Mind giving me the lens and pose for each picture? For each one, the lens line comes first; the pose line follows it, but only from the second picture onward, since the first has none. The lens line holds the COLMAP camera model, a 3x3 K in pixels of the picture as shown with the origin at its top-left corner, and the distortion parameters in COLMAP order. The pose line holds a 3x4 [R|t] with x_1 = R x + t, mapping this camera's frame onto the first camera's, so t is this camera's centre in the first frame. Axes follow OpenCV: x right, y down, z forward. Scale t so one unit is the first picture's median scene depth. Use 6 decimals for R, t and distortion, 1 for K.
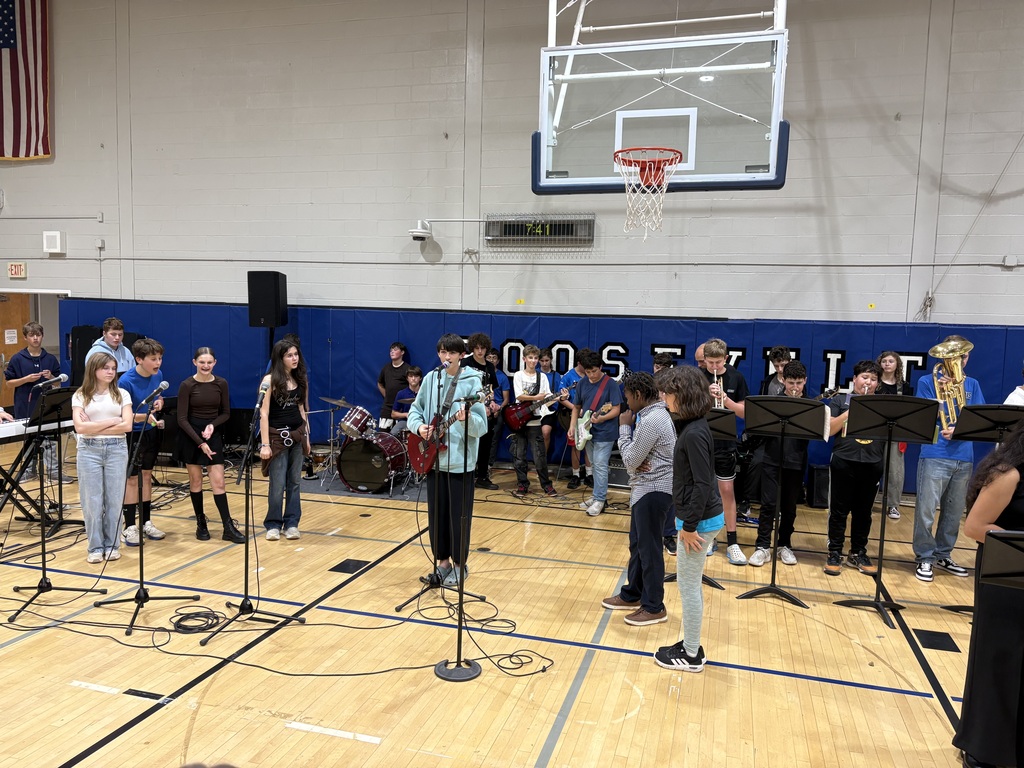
lens RADIAL K [[772.9, 0, 514.8], [0, 772.9, 382.8], [0, 0, 1]] dist [0.055502, -0.058219]
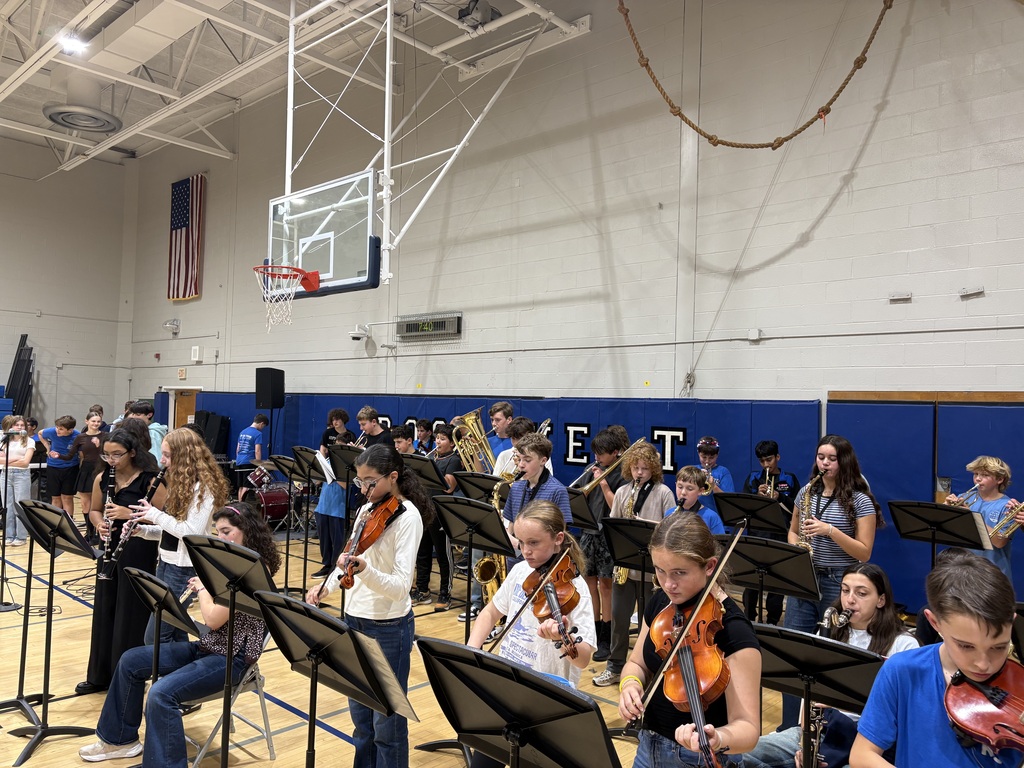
lens RADIAL K [[772.9, 0, 510.0], [0, 772.9, 379.9], [0, 0, 1]] dist [0.055502, -0.058219]
pose [[0.890701, -0.022243, -0.454045, 0.757925], [-0.039471, 0.991246, -0.125990, 0.033989], [0.452873, 0.130141, 0.882026, 0.006912]]
